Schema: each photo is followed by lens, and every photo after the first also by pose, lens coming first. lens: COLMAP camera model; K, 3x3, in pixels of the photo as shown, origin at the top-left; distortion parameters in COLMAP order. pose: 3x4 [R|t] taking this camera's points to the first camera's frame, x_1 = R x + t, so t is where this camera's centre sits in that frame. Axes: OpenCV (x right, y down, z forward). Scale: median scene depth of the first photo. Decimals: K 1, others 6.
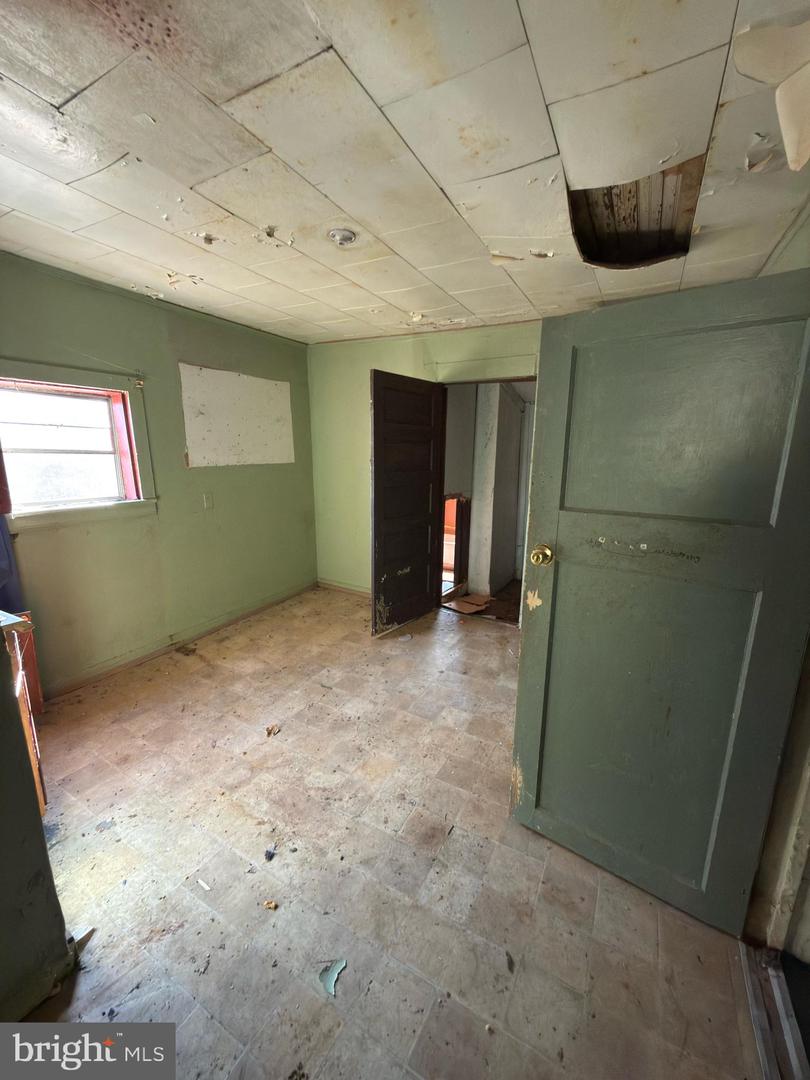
lens RADIAL K [[430.7, 0, 405.0], [0, 430.7, 540.0], [0, 0, 1]] dist [0.000832, 0.000225]
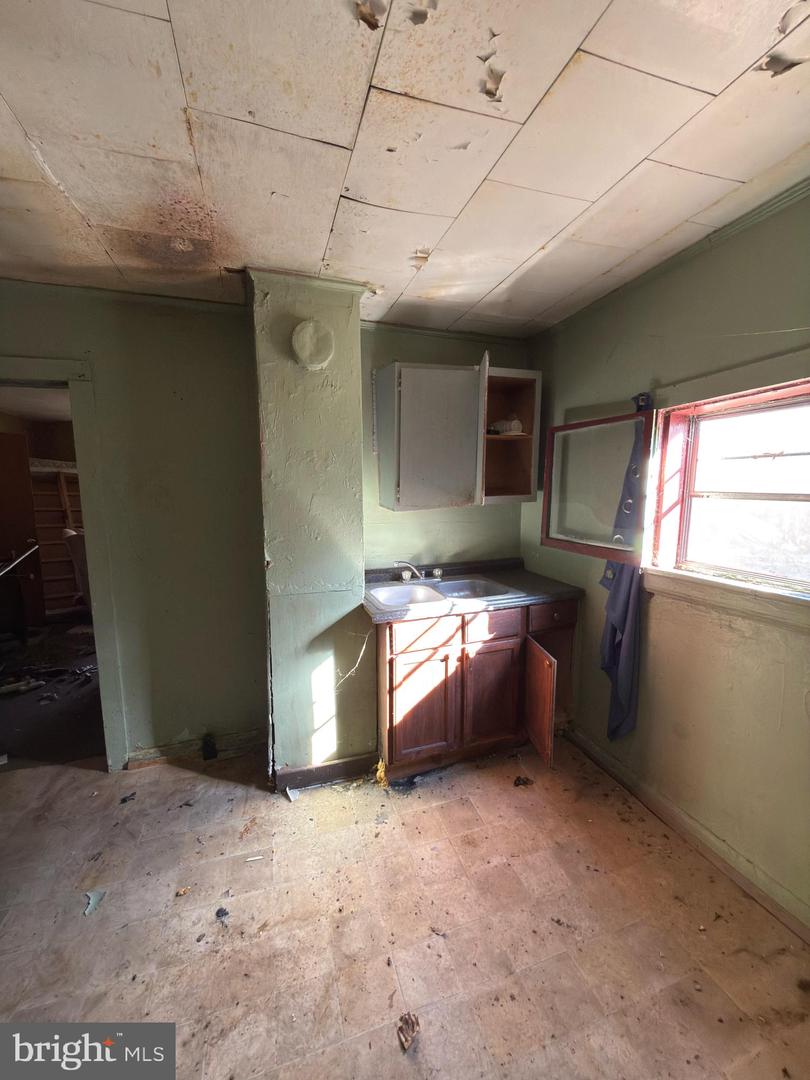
lens RADIAL K [[430.7, 0, 405.0], [0, 430.7, 540.0], [0, 0, 1]] dist [0.000832, 0.000225]
pose [[-0.684854, 0.076035, -0.724702, 0.028813], [-0.146888, 0.959720, 0.239504, -0.285100], [0.713722, 0.270475, -0.646099, 1.381990]]
